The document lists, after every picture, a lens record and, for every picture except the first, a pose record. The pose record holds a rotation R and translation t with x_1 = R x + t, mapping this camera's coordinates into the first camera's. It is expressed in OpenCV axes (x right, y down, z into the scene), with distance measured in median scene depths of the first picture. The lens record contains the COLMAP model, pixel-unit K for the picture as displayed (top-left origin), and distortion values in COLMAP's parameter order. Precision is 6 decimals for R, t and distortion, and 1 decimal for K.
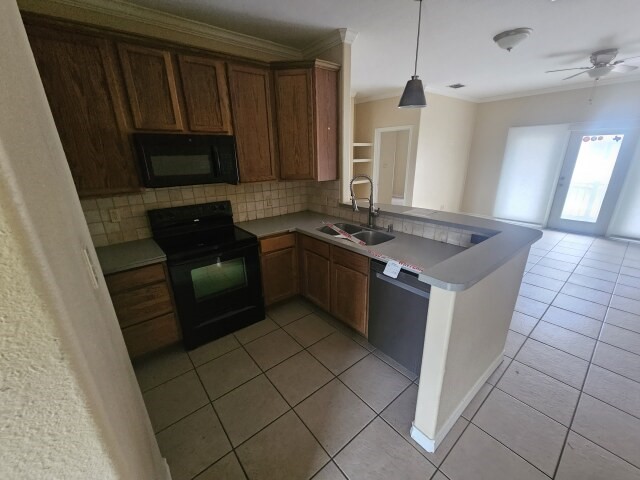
lens RADIAL K [[263.7, 0, 322.8], [0, 263.7, 242.4], [0, 0, 1]] dist [-0.004488, -0.000801]
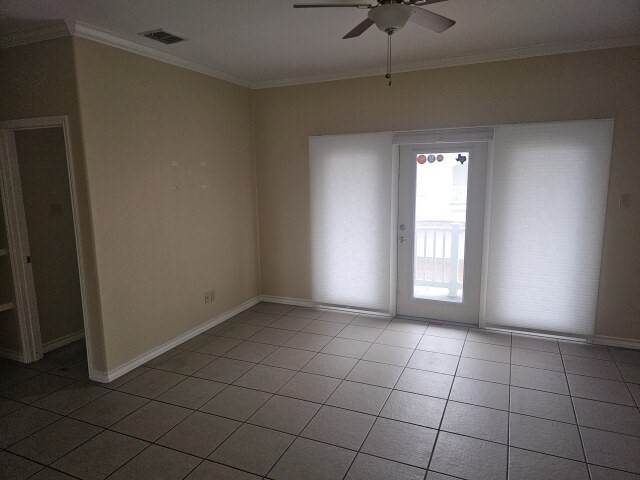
lens RADIAL K [[428.7, 0, 319.3], [0, 428.7, 241.0], [0, 0, 1]] dist [-0.001592, -0.001354]
pose [[0.900363, -0.056349, 0.431476, 0.390942], [0.131843, 0.980296, -0.147095, -0.112340], [-0.414686, 0.189326, 0.890051, 0.298222]]
